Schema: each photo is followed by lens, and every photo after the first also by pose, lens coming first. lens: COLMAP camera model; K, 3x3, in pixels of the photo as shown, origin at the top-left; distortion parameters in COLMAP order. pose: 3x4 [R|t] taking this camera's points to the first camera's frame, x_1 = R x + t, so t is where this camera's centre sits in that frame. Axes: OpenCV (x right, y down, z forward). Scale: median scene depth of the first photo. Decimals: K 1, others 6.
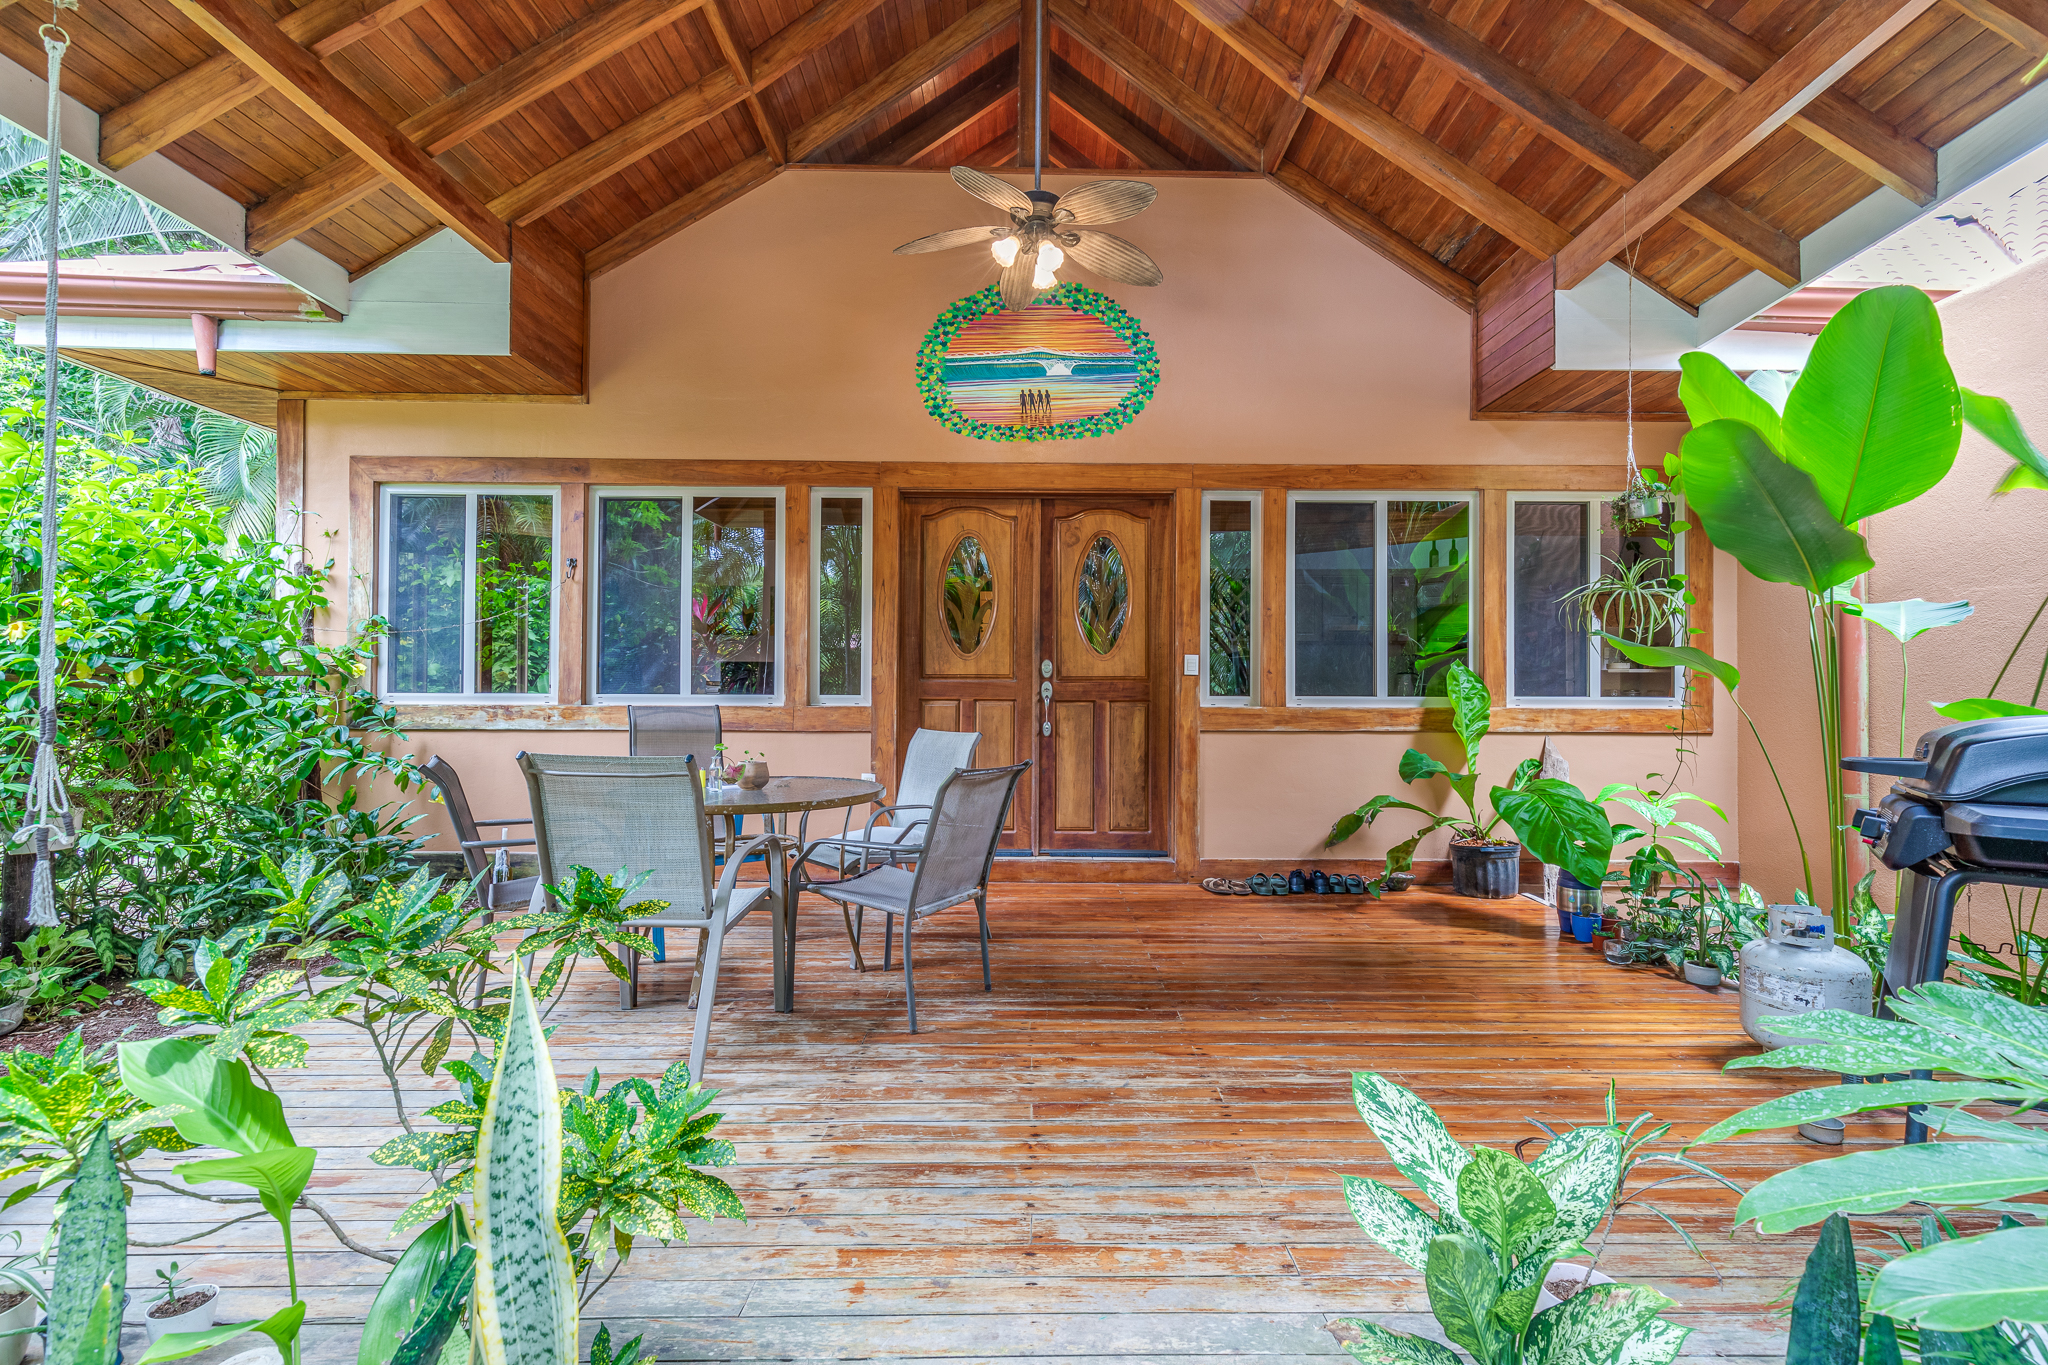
lens RADIAL K [[912.2, 0, 1040.2], [0, 912.2, 688.8], [0, 0, 1]] dist [0.005517, 0.000007]
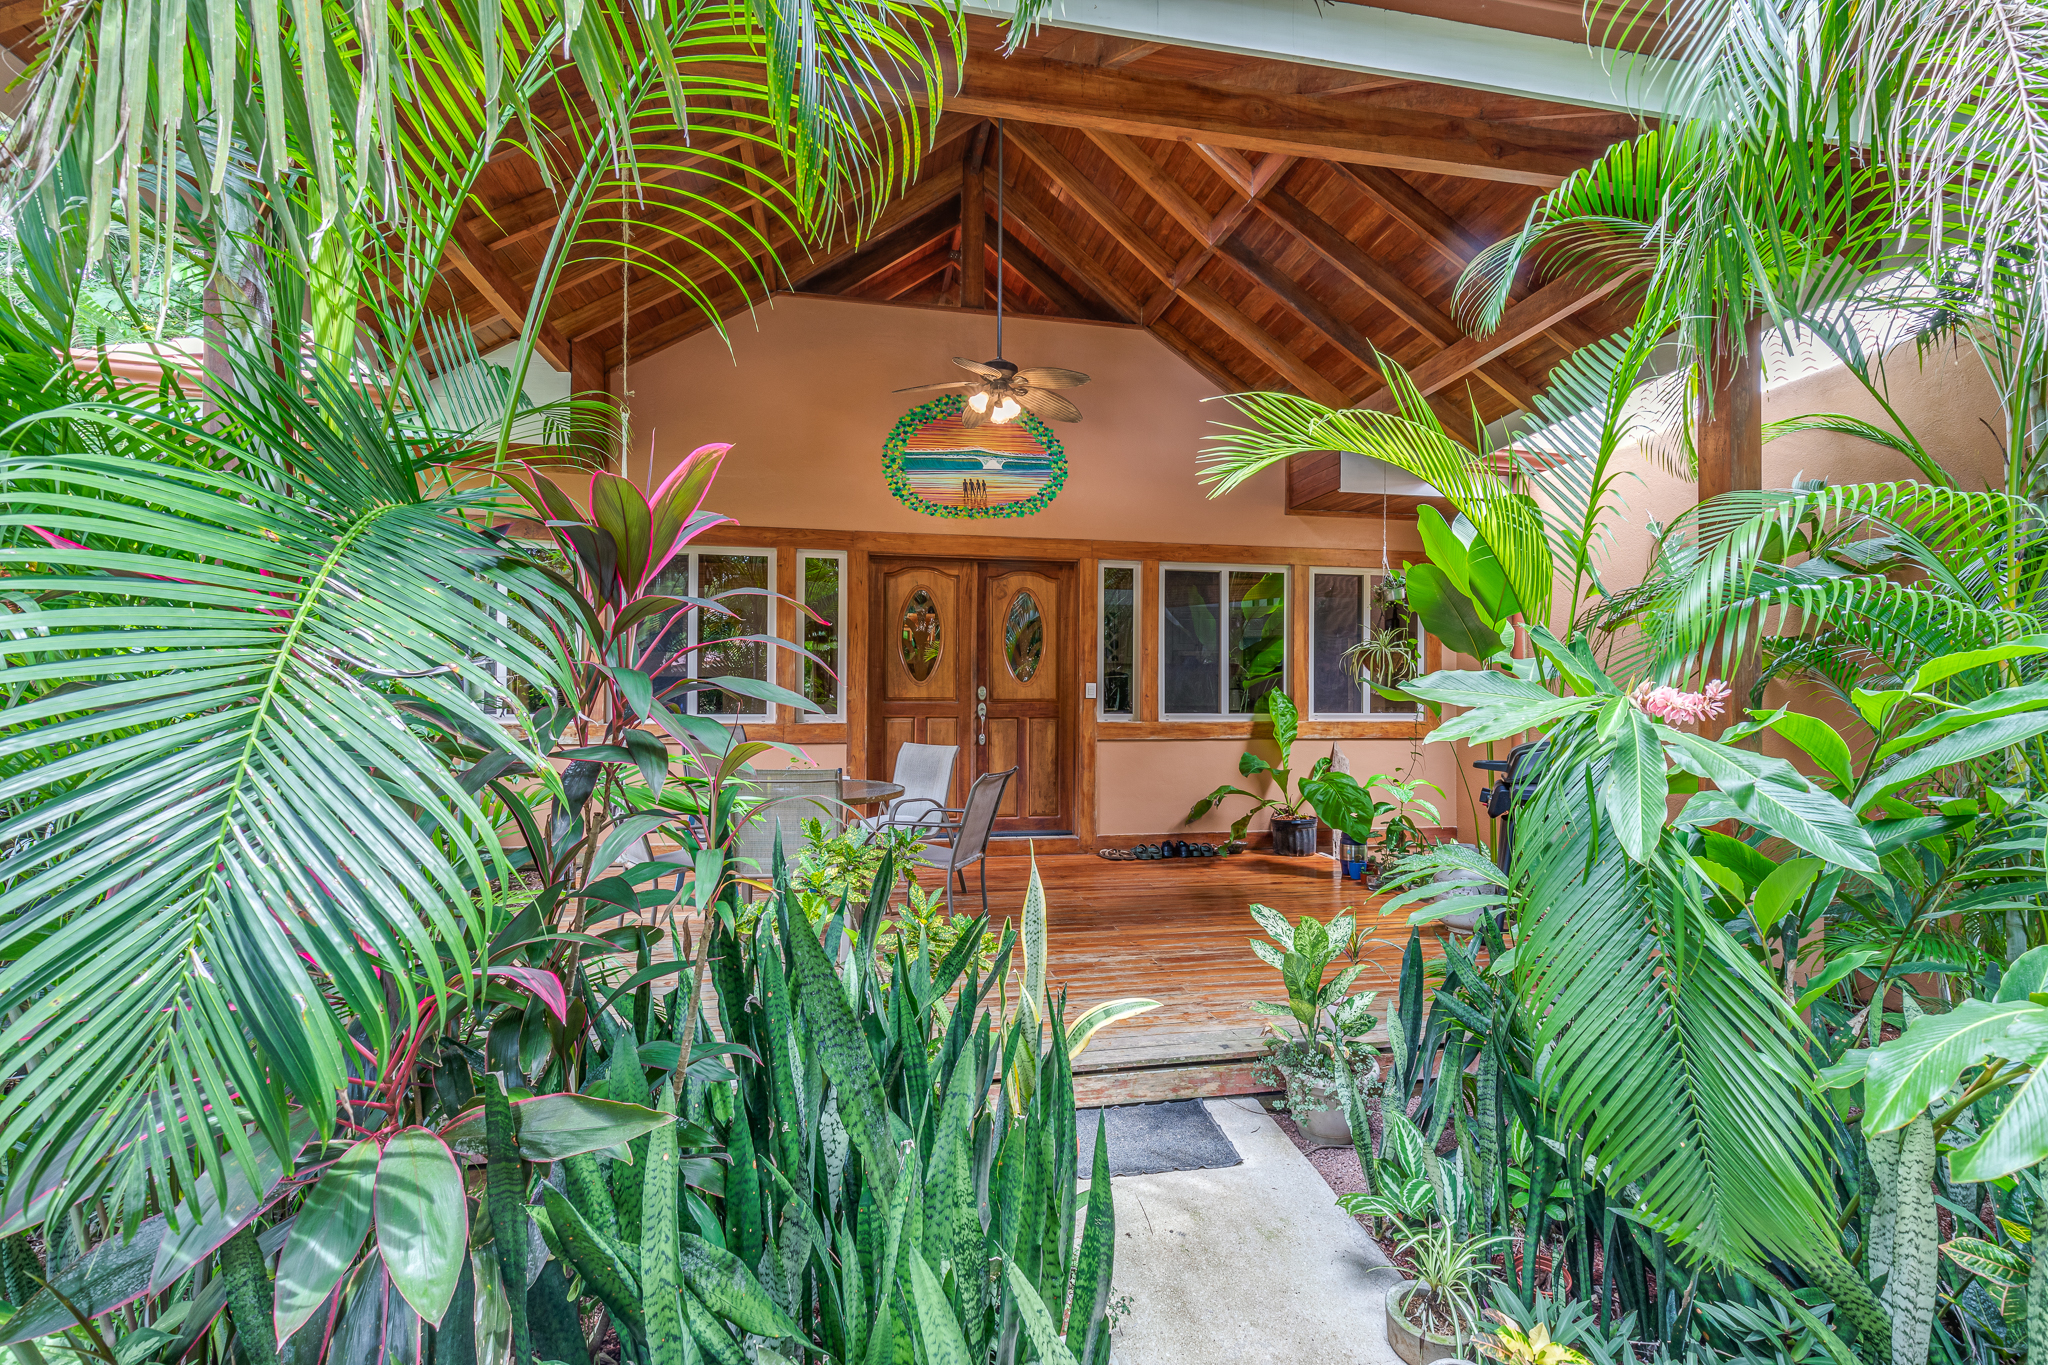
lens RADIAL K [[912.2, 0, 1040.2], [0, 912.2, 688.8], [0, 0, 1]] dist [0.005517, 0.000007]
pose [[0.982287, 0.001544, 0.187374, -0.157577], [-0.002417, 0.999987, 0.004431, -0.034646], [-0.187365, -0.004805, 0.982279, -0.299845]]
